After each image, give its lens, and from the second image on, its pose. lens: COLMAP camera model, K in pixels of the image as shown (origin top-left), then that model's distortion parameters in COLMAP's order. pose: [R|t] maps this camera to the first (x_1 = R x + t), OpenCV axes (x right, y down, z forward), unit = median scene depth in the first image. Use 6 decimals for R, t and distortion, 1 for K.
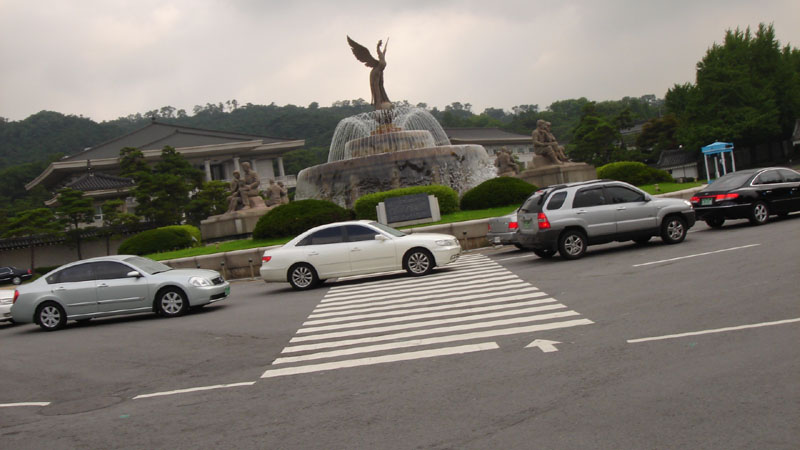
lens RADIAL K [[1059.6, 0, 400.0], [0, 1059.6, 225.0], [0, 0, 1]] dist [-0.122070, 0.003776]
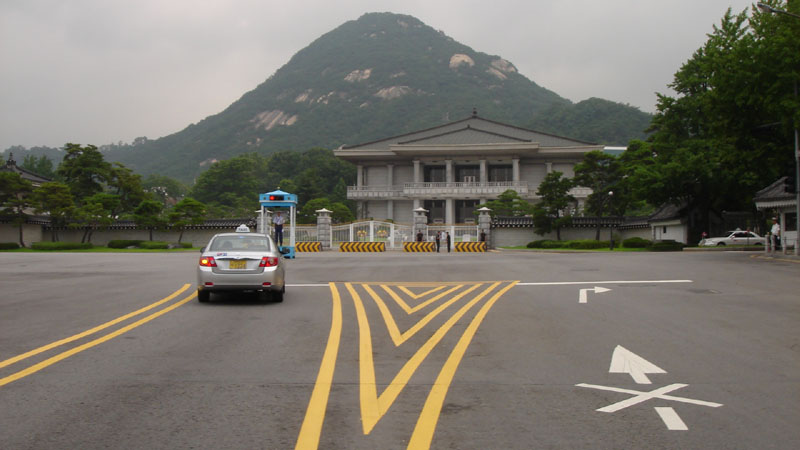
lens RADIAL K [[1059.6, 0, 400.0], [0, 1059.6, 225.0], [0, 0, 1]] dist [-0.122070, 0.003776]
pose [[0.791475, 0.110810, -0.601073, 0.125157], [-0.102697, 0.993557, 0.047937, -0.014692], [0.602512, 0.023788, 0.797755, 0.068955]]
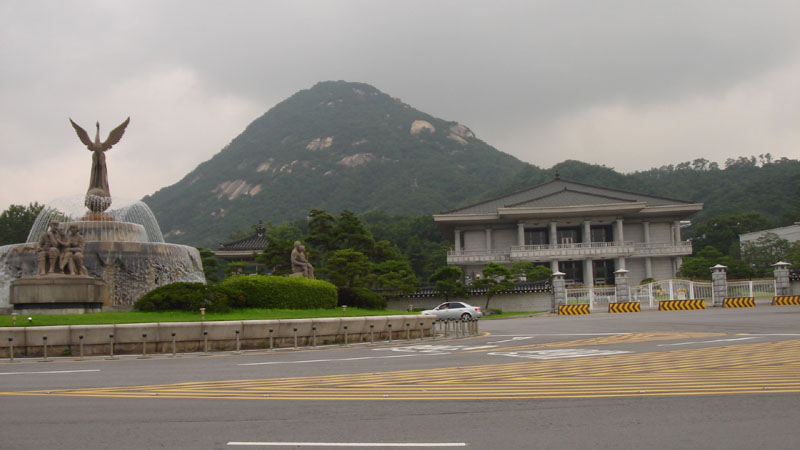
lens RADIAL K [[1059.6, 0, 400.0], [0, 1059.6, 225.0], [0, 0, 1]] dist [-0.122070, 0.003776]
pose [[0.836787, 0.051756, -0.545078, 0.080278], [-0.076000, 0.996865, -0.022018, -0.009164], [0.542229, 0.059850, 0.838096, 0.040225]]
